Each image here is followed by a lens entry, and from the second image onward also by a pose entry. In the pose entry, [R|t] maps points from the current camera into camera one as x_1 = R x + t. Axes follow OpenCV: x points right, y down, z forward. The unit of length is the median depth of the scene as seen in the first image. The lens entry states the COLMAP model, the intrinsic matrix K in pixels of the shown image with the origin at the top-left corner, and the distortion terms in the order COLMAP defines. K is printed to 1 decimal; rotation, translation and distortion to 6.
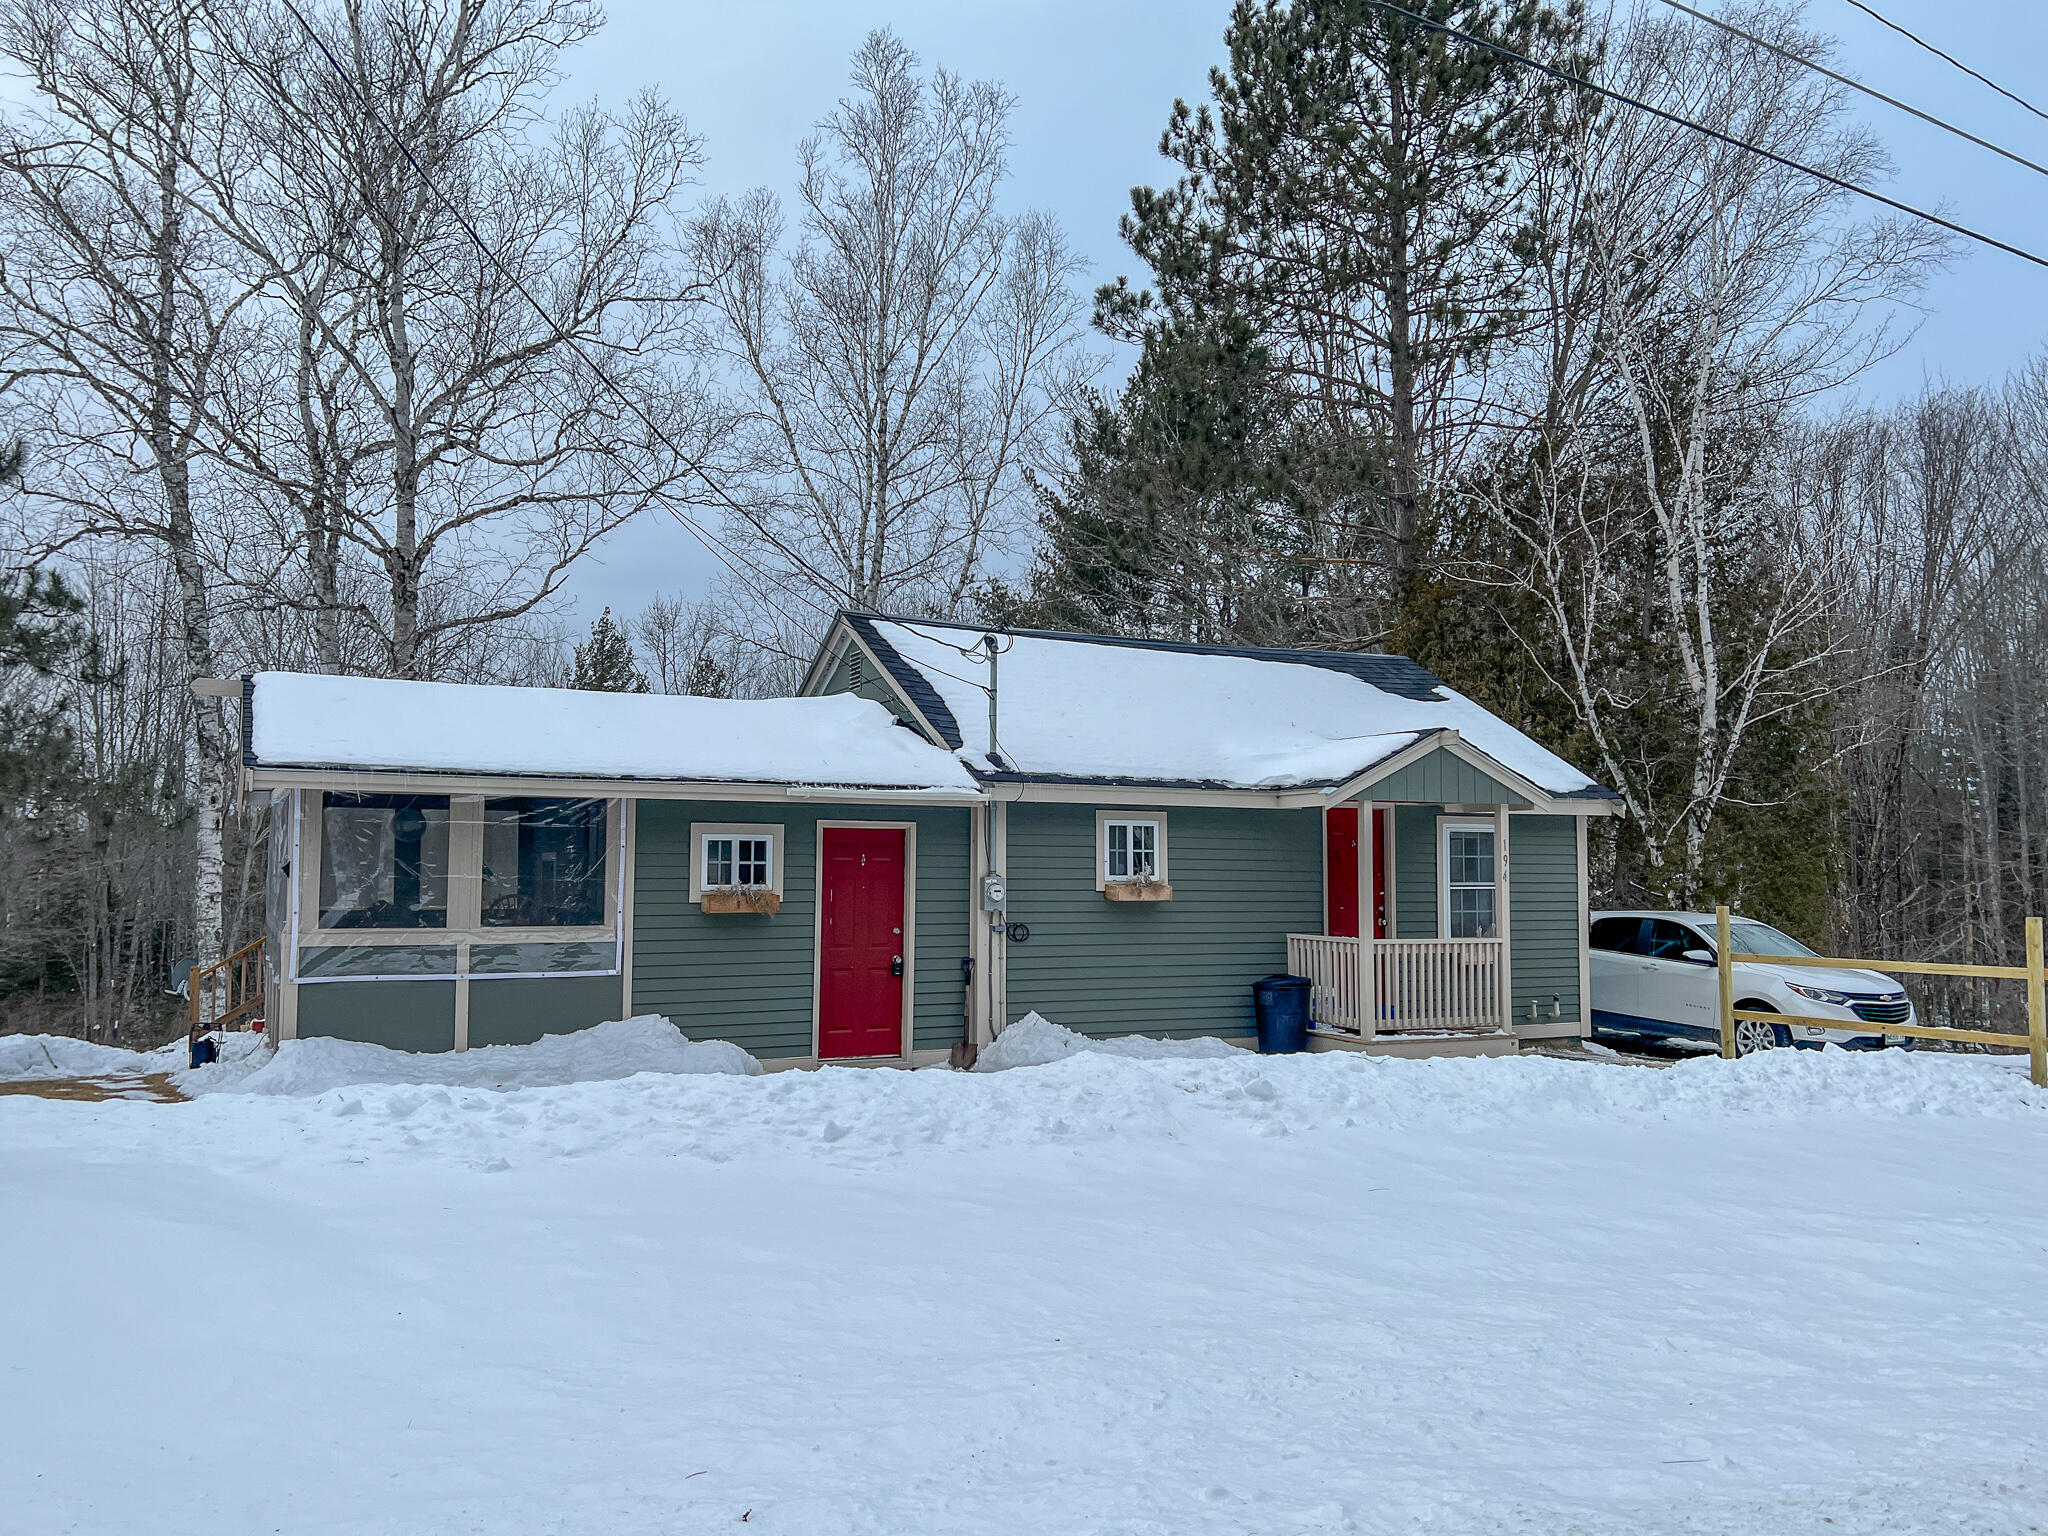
lens RADIAL K [[1514.8, 0, 1026.1], [0, 1514.8, 785.5], [0, 0, 1]] dist [0.044061, -0.051756]
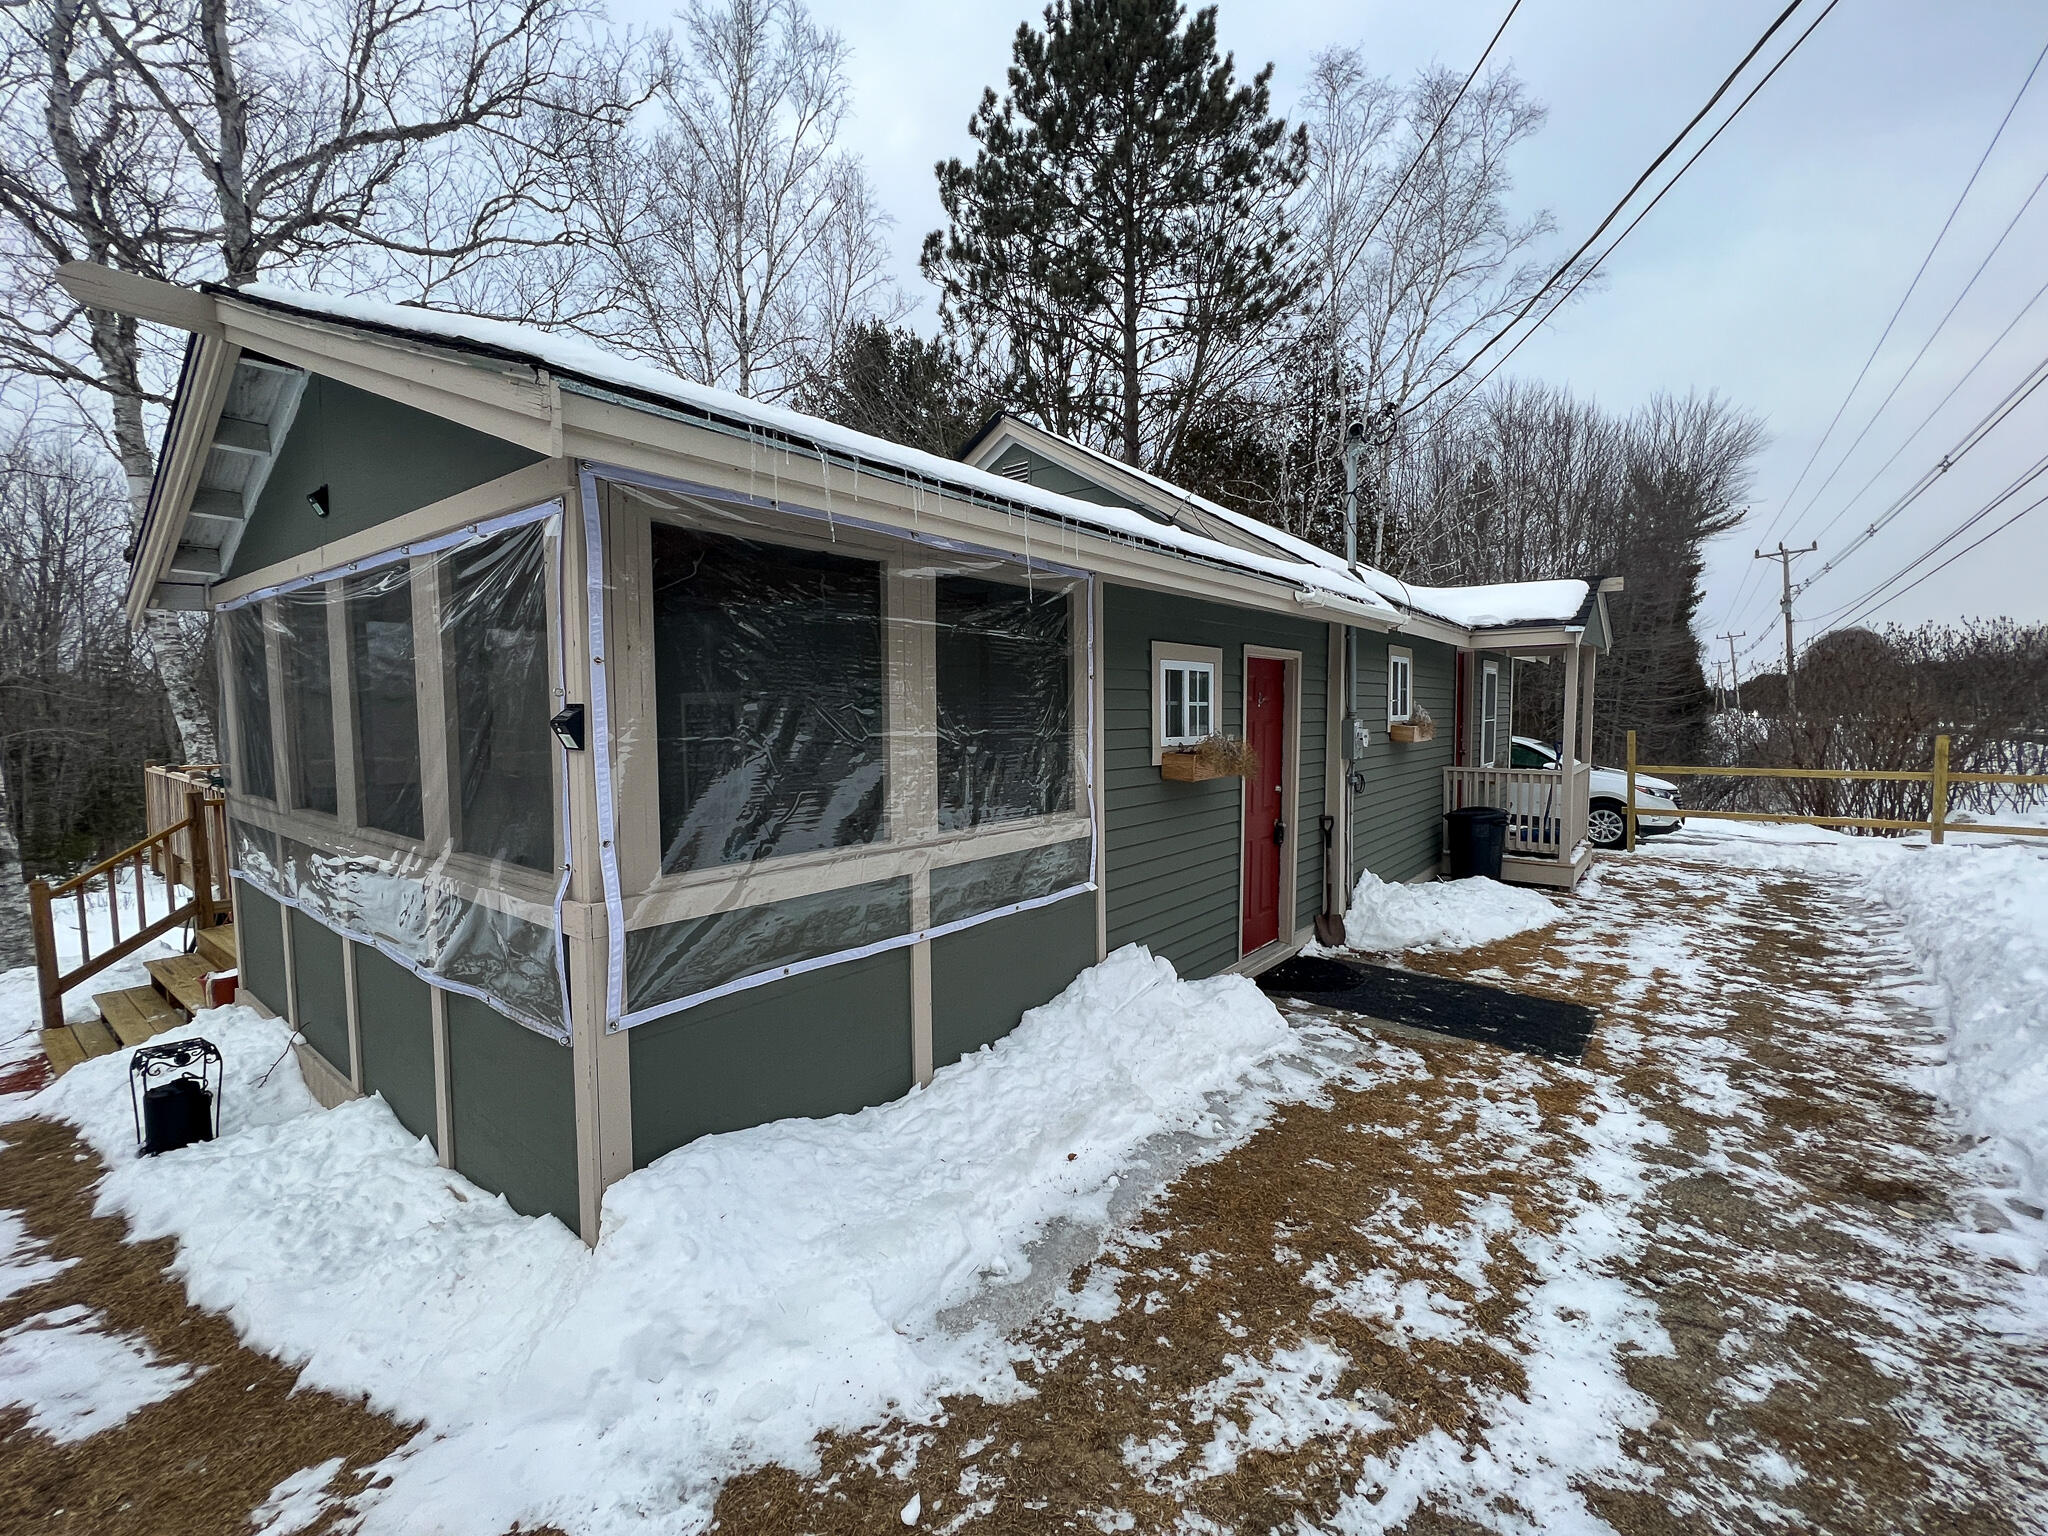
lens RADIAL K [[857.1, 0, 1025.1], [0, 857.1, 763.9], [0, 0, 1]] dist [0.003793, 0.000437]
pose [[0.914024, -0.030436, 0.404516, -0.405245], [-0.020222, 0.992523, 0.120372, 0.032299], [-0.405155, -0.118203, 0.906575, 0.668534]]
